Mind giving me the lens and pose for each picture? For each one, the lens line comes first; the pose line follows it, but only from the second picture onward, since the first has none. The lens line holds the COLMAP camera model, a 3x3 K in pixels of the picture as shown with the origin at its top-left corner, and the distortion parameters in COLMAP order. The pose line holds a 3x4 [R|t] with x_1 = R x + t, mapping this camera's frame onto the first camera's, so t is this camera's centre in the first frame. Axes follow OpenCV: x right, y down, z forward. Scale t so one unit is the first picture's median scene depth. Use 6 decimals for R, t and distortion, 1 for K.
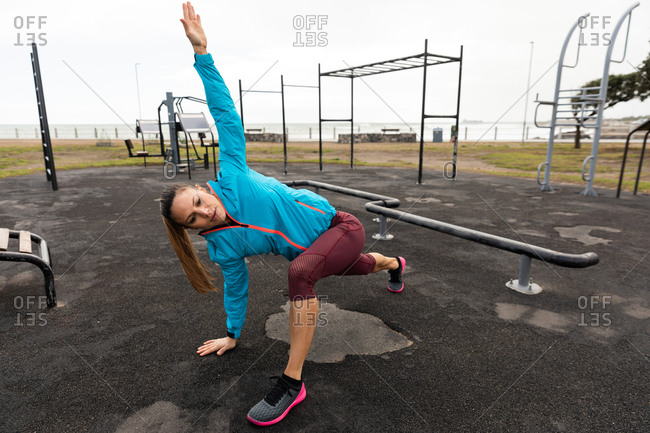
lens RADIAL K [[422.3, 0, 325.0], [0, 422.3, 216.5], [0, 0, 1]] dist [0.002522, 0.000899]
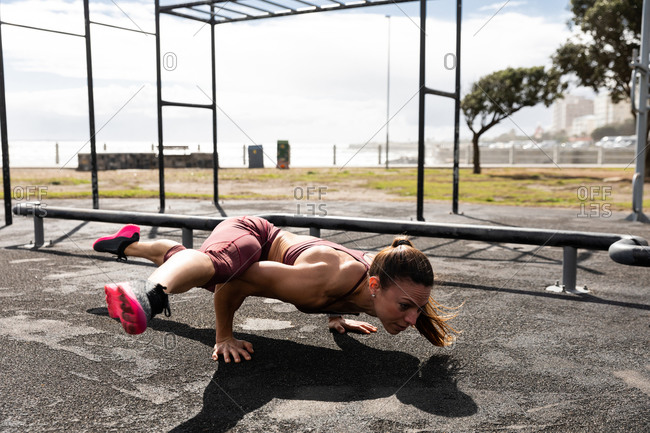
lens RADIAL K [[710.2, 0, 325.0], [0, 710.2, 216.5], [0, 0, 1]] dist [-0.006800, -0.001618]
pose [[0.908915, -0.031847, 0.415763, -0.087418], [0.080239, 0.991803, -0.099444, -0.003077], [-0.409188, 0.123746, 0.904020, 0.105767]]
